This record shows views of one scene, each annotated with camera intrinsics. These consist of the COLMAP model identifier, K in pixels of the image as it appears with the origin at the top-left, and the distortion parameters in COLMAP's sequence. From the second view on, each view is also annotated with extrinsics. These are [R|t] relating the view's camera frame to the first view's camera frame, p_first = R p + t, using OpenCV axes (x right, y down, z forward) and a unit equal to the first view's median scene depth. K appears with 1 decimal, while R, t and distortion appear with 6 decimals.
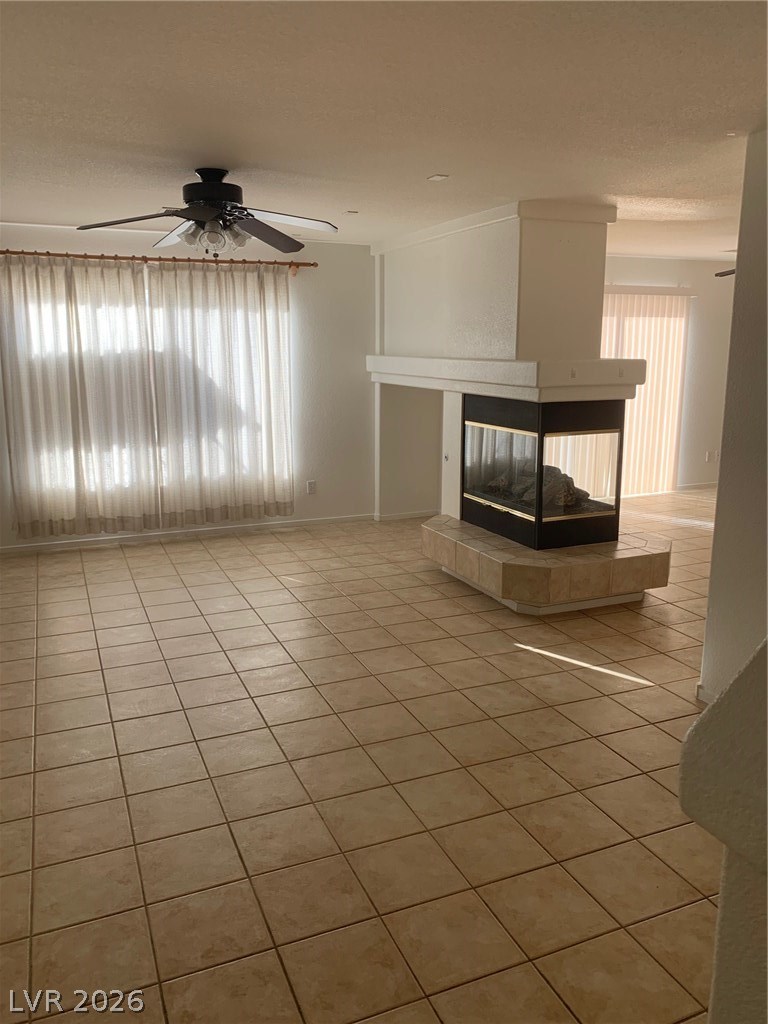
lens RADIAL K [[797.0, 0, 382.5], [0, 797.0, 506.0], [0, 0, 1]] dist [0.028313, -0.015719]
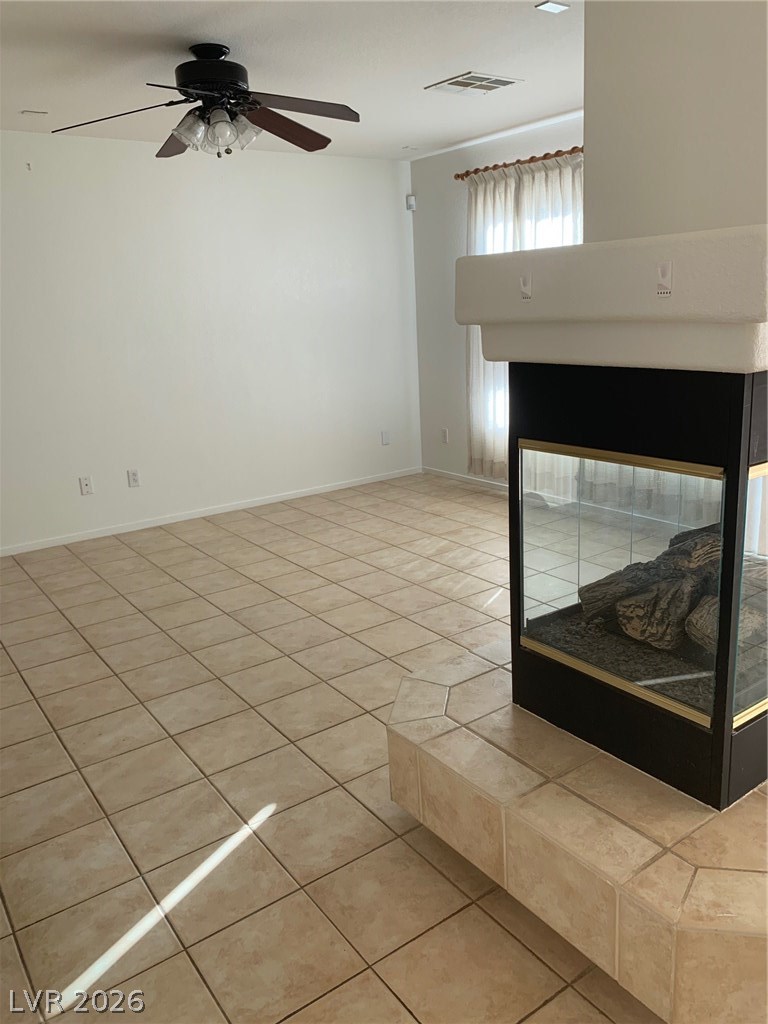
lens RADIAL K [[788.6, 0, 385.5], [0, 788.6, 498.6], [0, 0, 1]] dist [0.108747, -0.110874]
pose [[0.219699, 0.238703, -0.945914, 0.515104], [-0.153771, 0.965956, 0.208046, -0.125583], [0.963373, 0.099746, 0.248925, 0.717449]]
